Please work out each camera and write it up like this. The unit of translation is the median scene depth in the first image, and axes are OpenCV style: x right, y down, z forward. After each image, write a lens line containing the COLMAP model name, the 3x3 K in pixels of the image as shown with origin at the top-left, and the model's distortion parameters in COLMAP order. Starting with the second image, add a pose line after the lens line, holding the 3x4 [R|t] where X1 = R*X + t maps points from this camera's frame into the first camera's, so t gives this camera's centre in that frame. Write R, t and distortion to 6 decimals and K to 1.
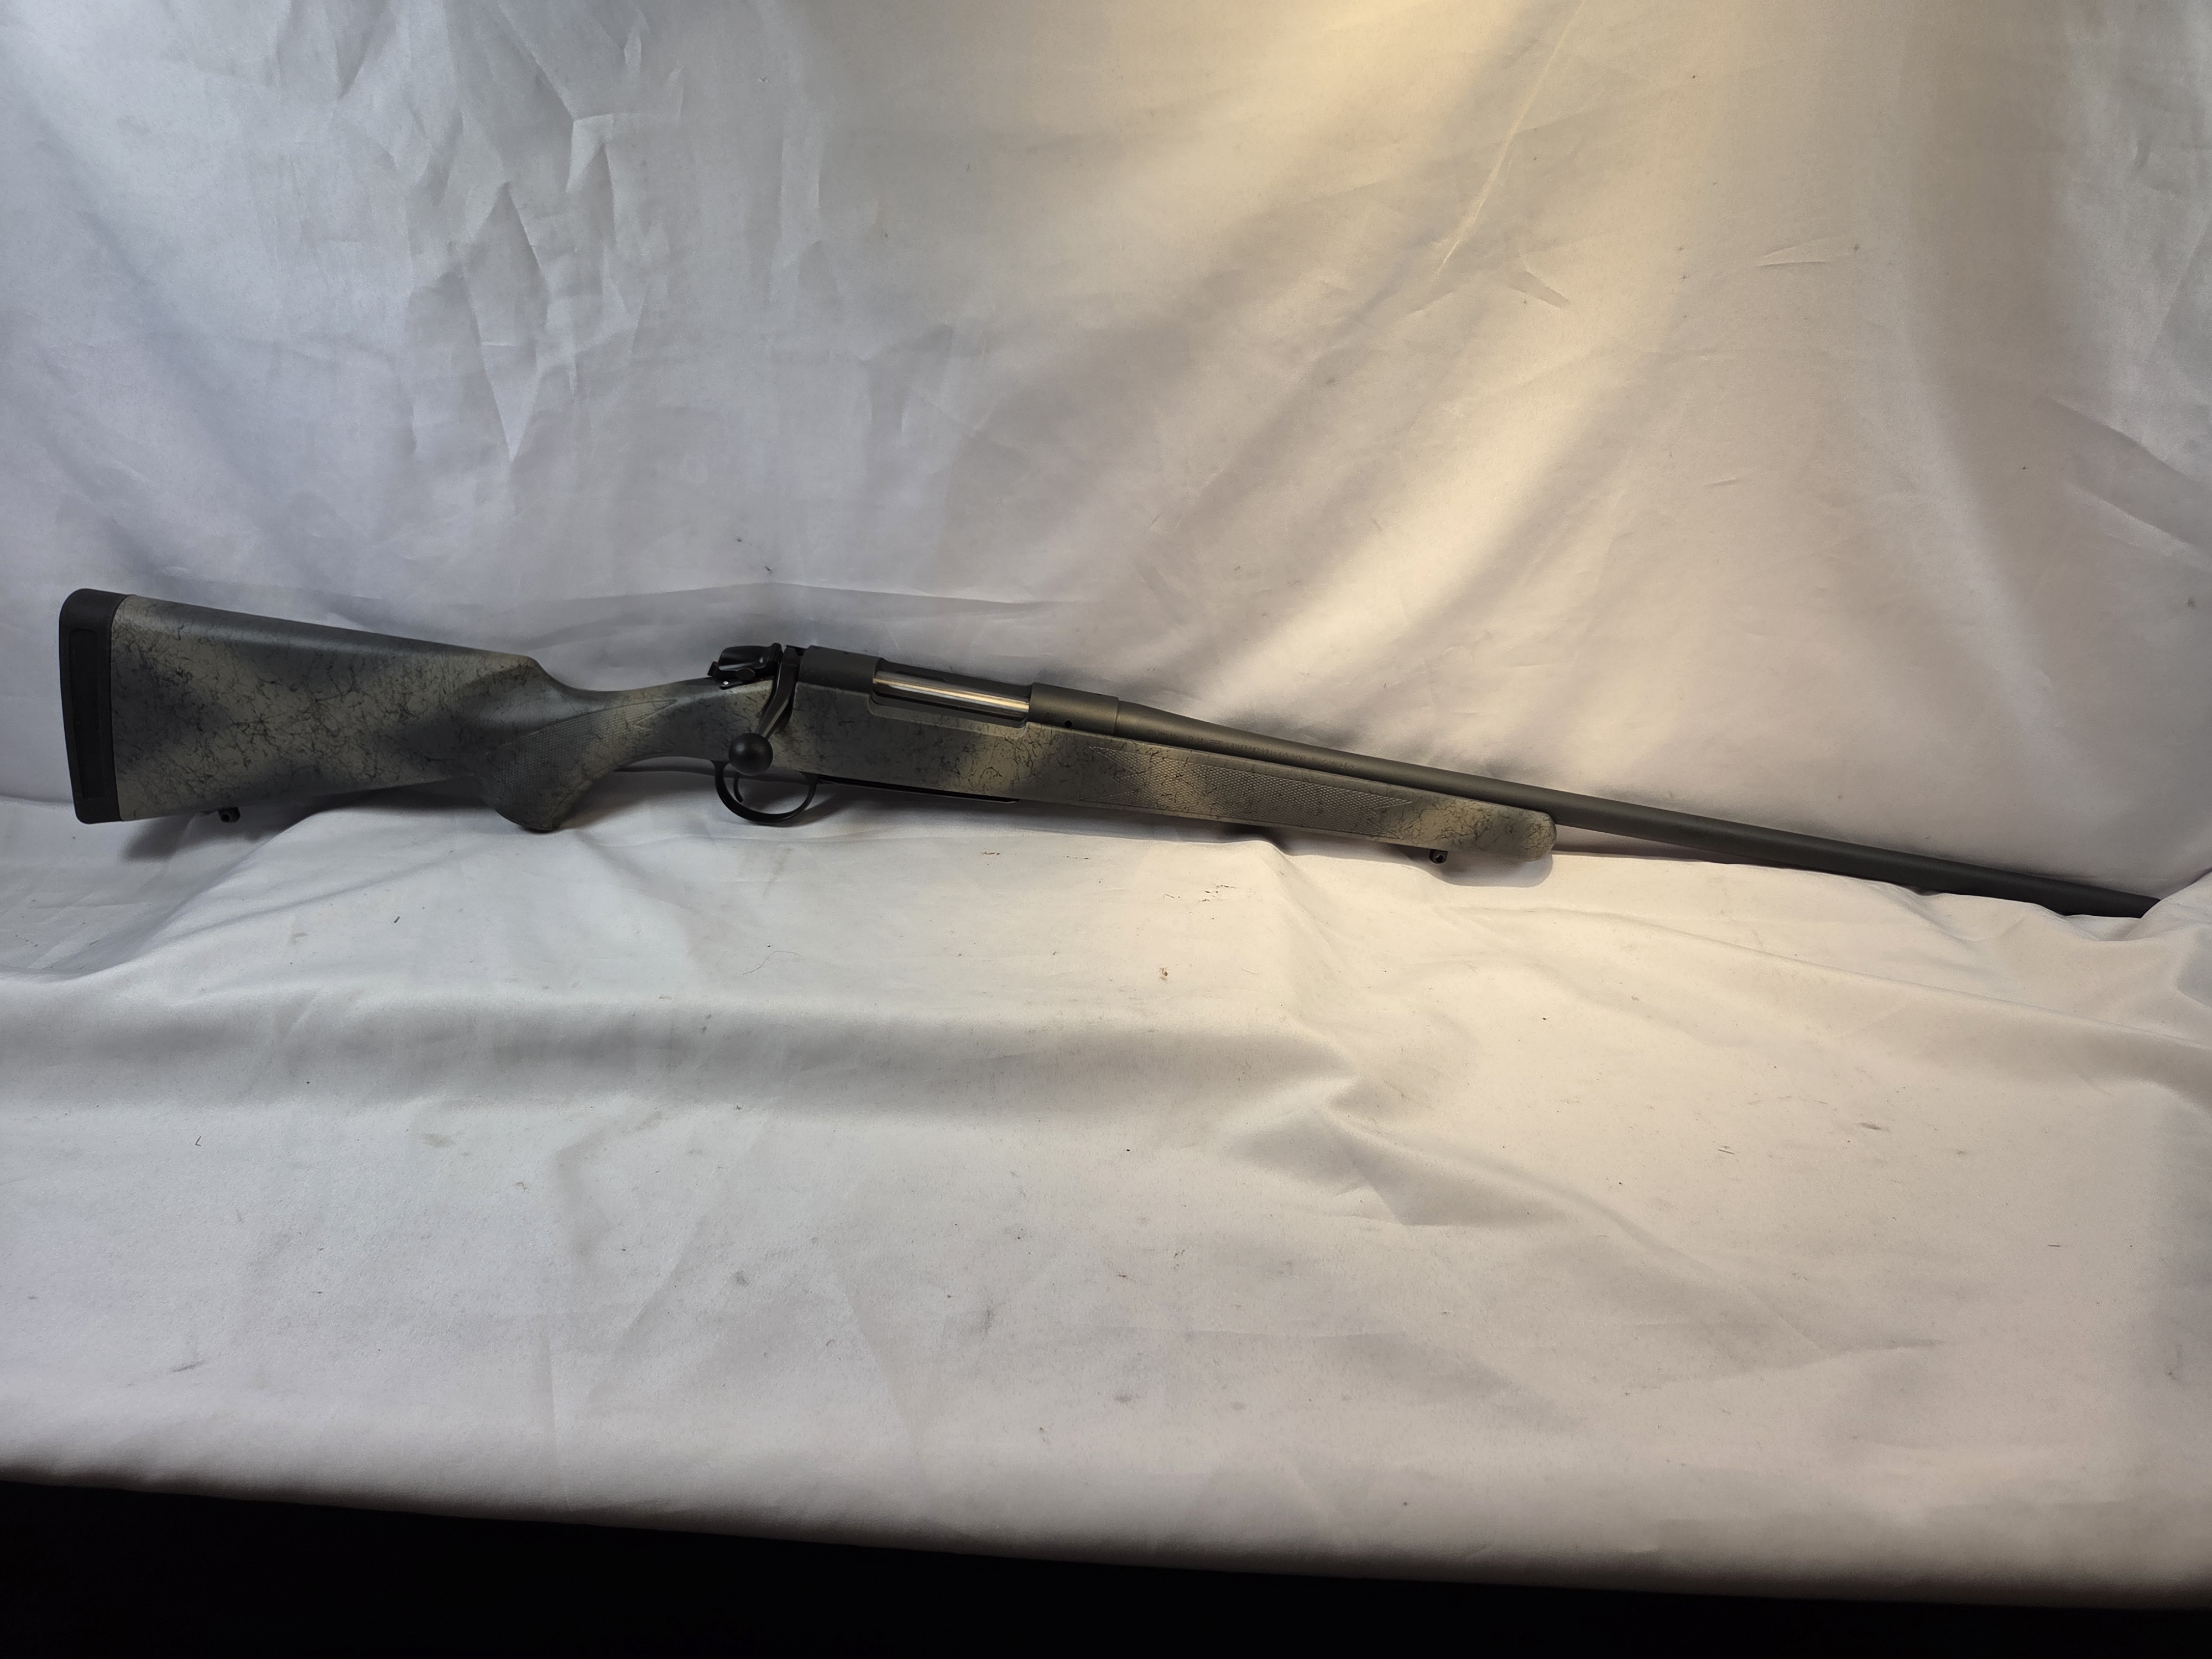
lens RADIAL K [[1477.1, 0, 1106.0], [0, 1477.1, 829.5], [0, 0, 1]] dist [0.001515, 0.162926]
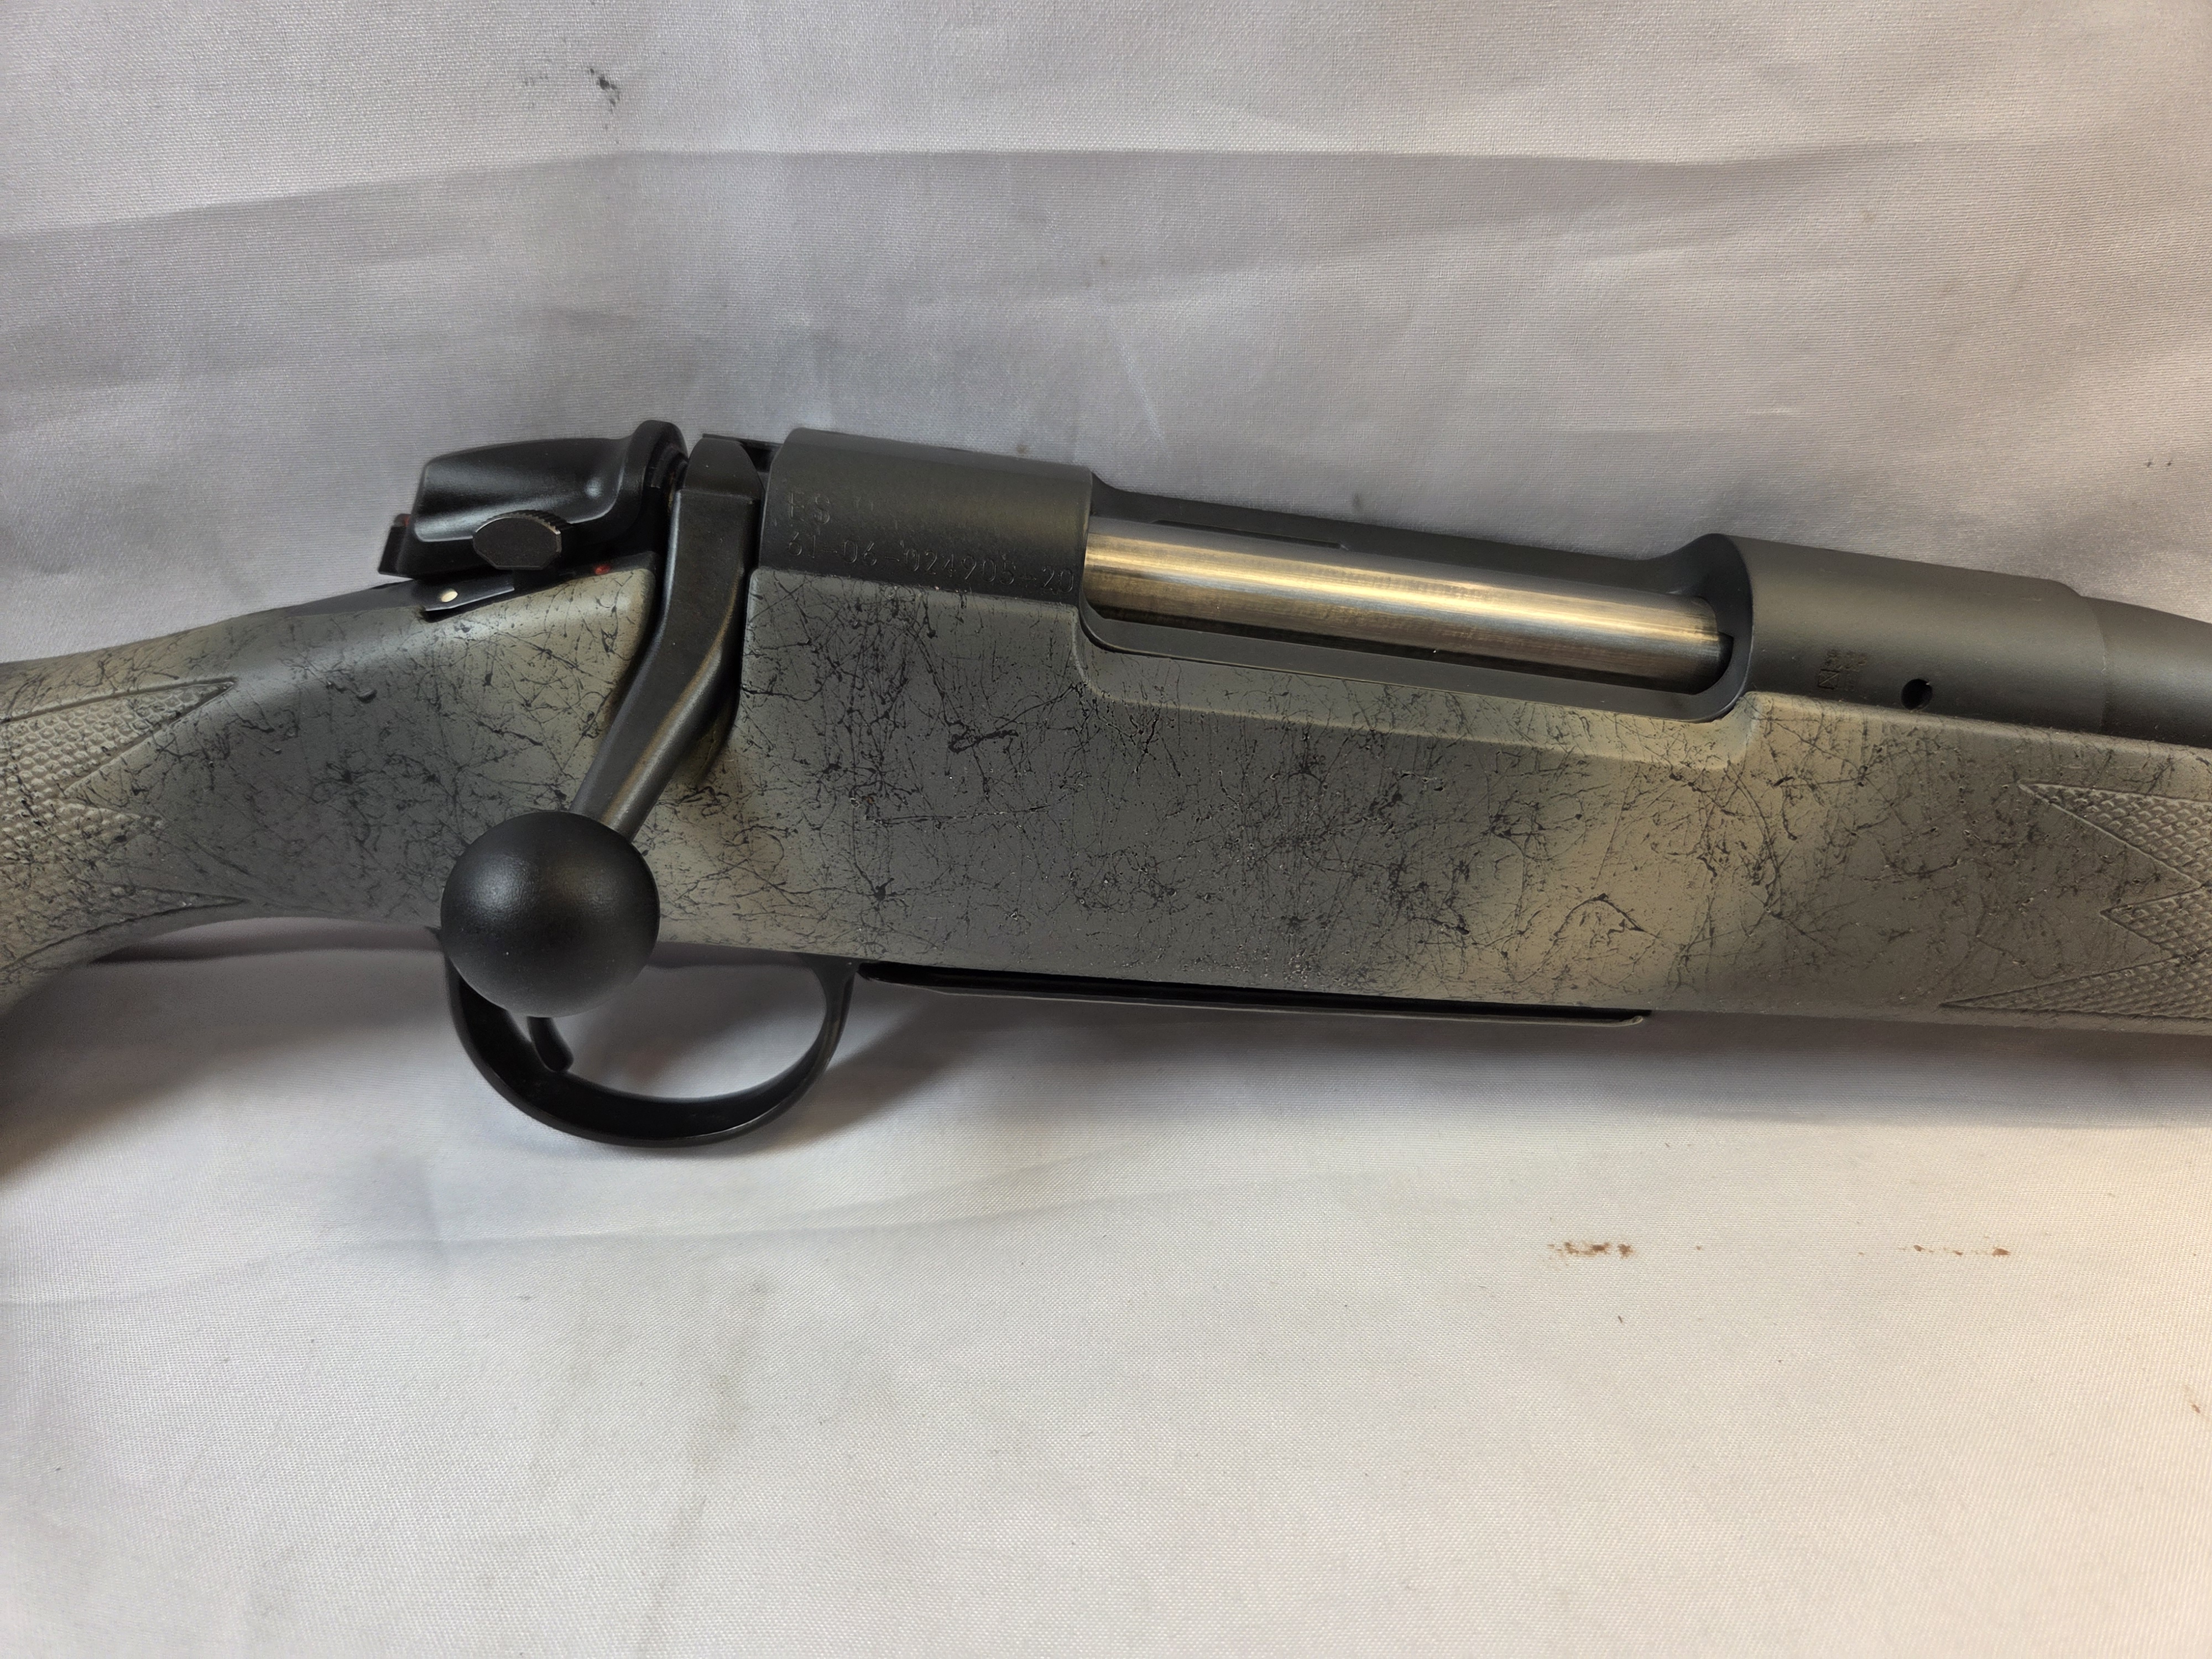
lens RADIAL K [[1509.5, 0, 1106.0], [0, 1509.5, 829.5], [0, 0, 1]] dist [0.002827, 0.000330]
pose [[0.998288, -0.056287, 0.015917, -0.178605], [0.056405, 0.998383, -0.007124, -0.061641], [-0.015490, 0.008009, 0.999848, 0.849926]]
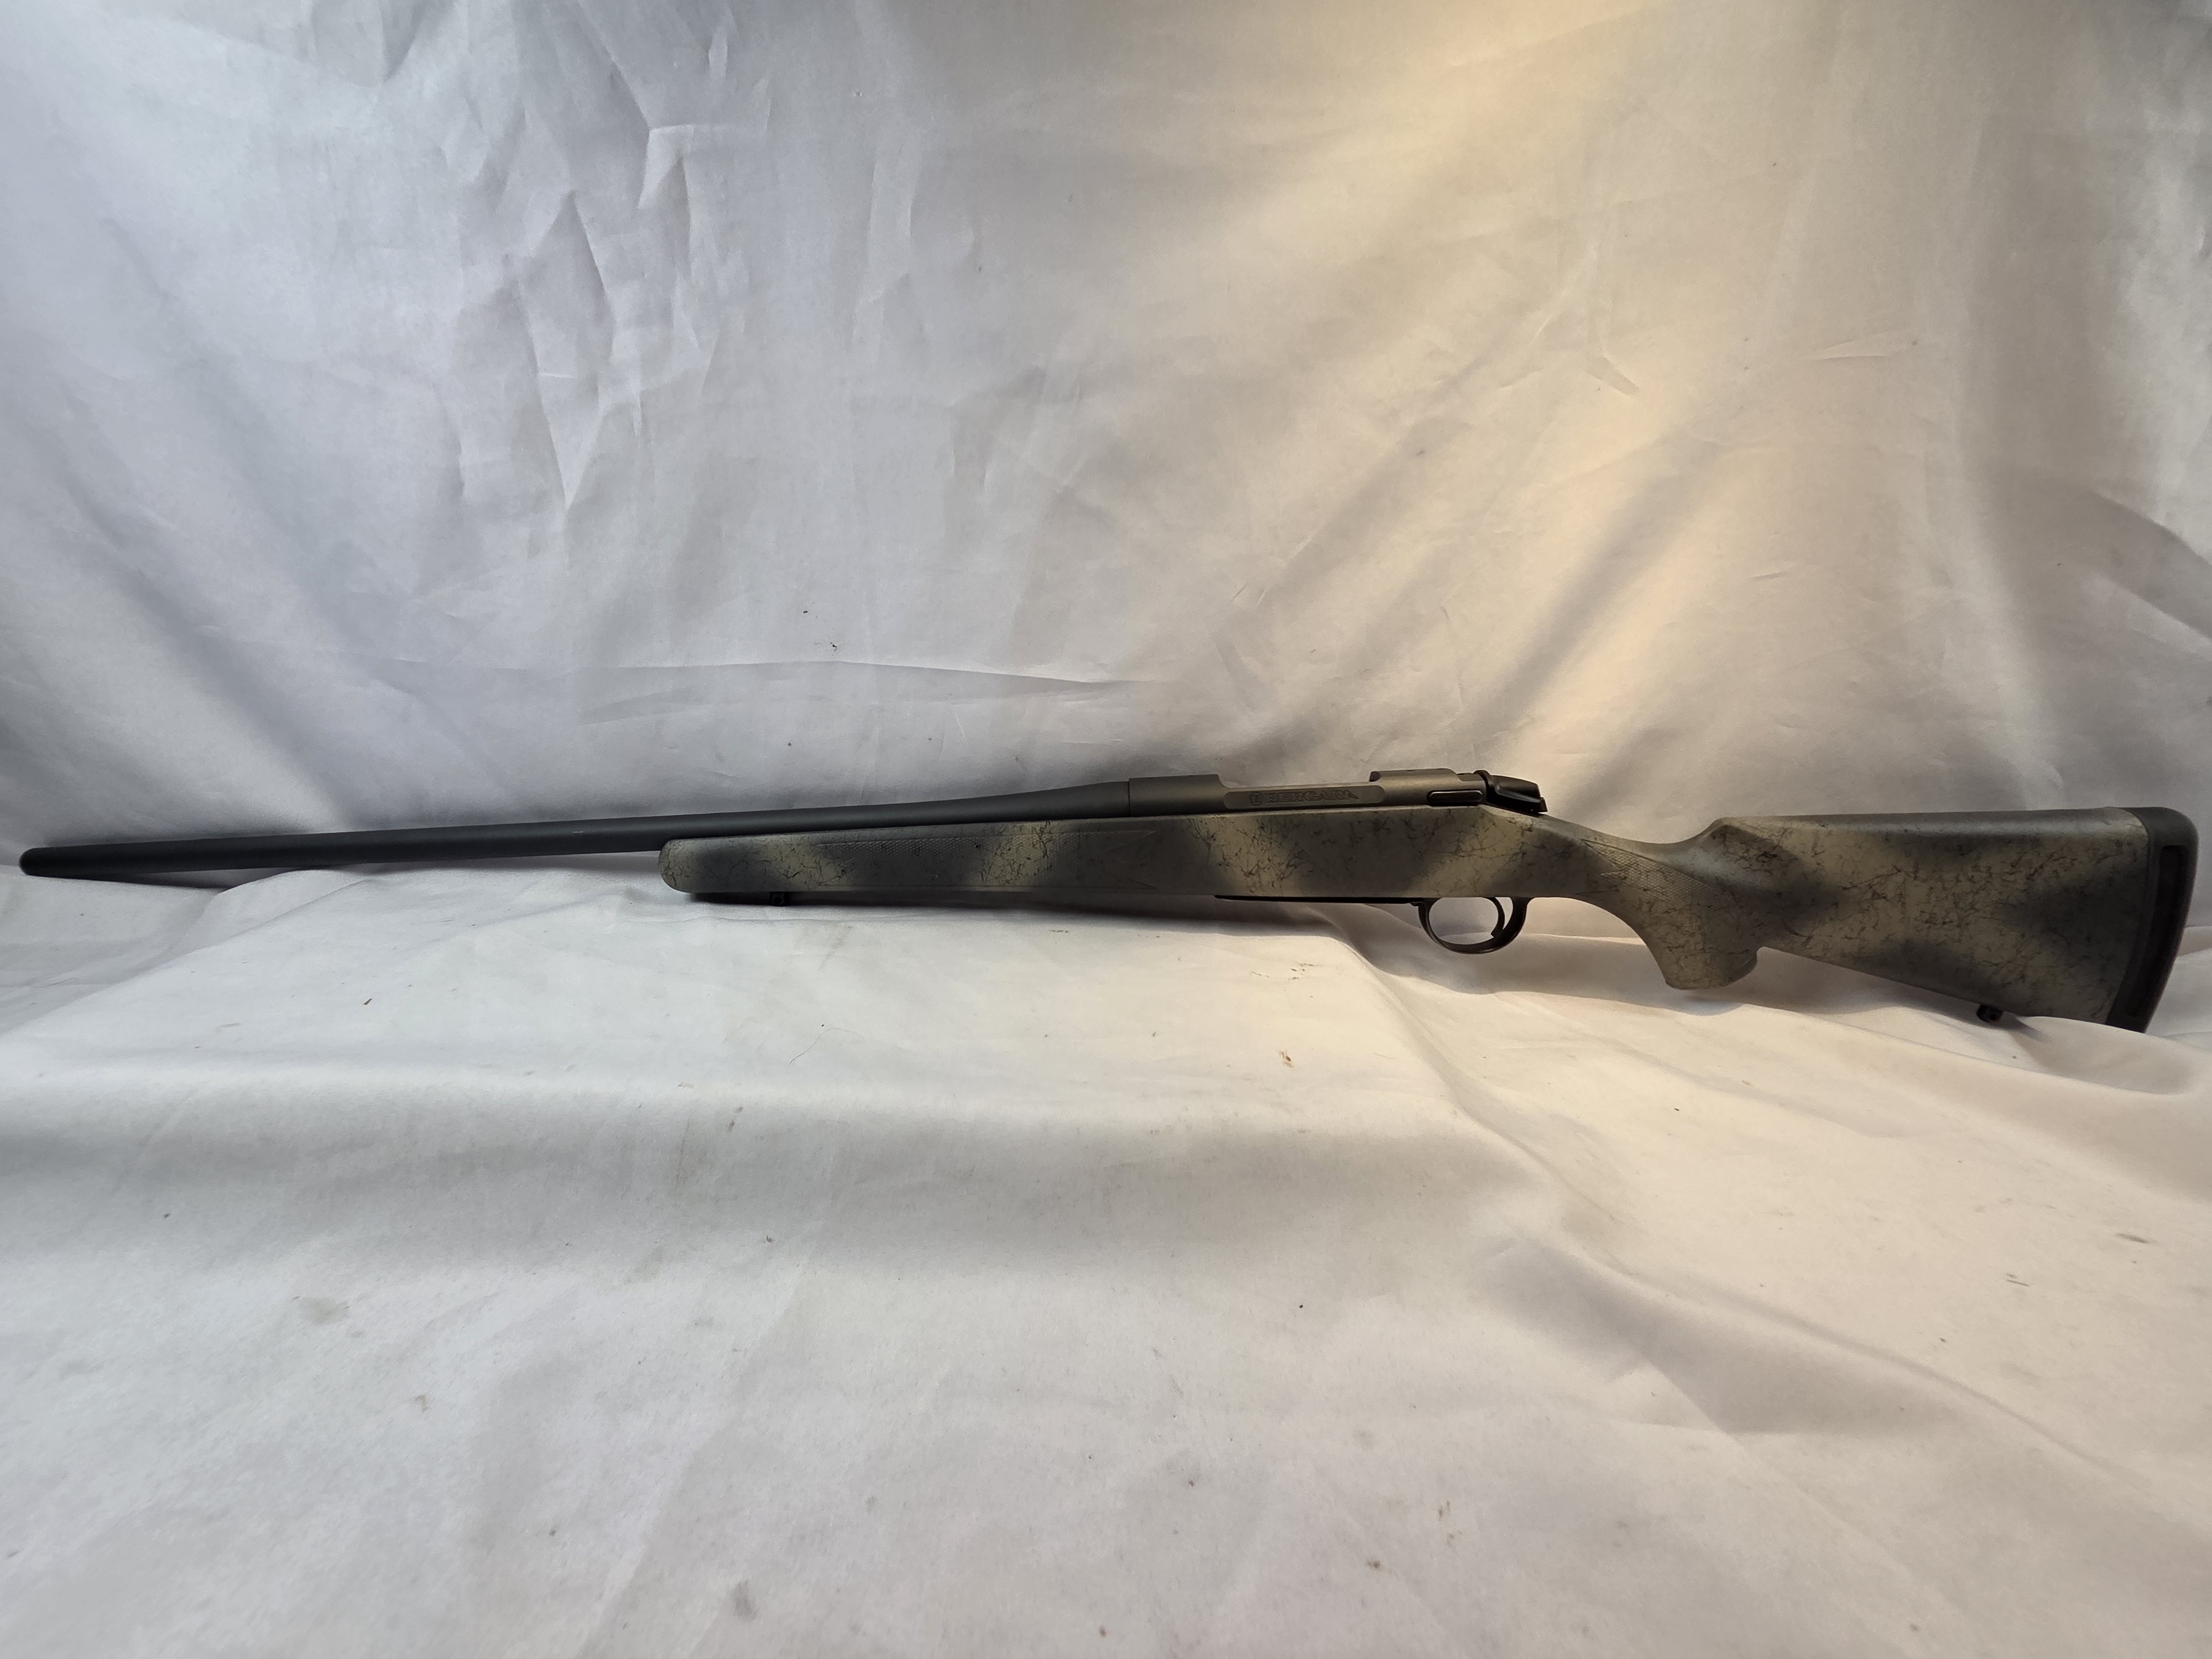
lens RADIAL K [[890.1, 0, 1108.0], [0, 890.1, 856.2], [0, 0, 1]] dist [-0.010839, 0.021182]
pose [[0.996912, 0.012657, 0.077503, -0.101391], [-0.003024, 0.992382, -0.123163, 0.042261], [-0.078472, 0.122549, 0.989355, 0.454964]]
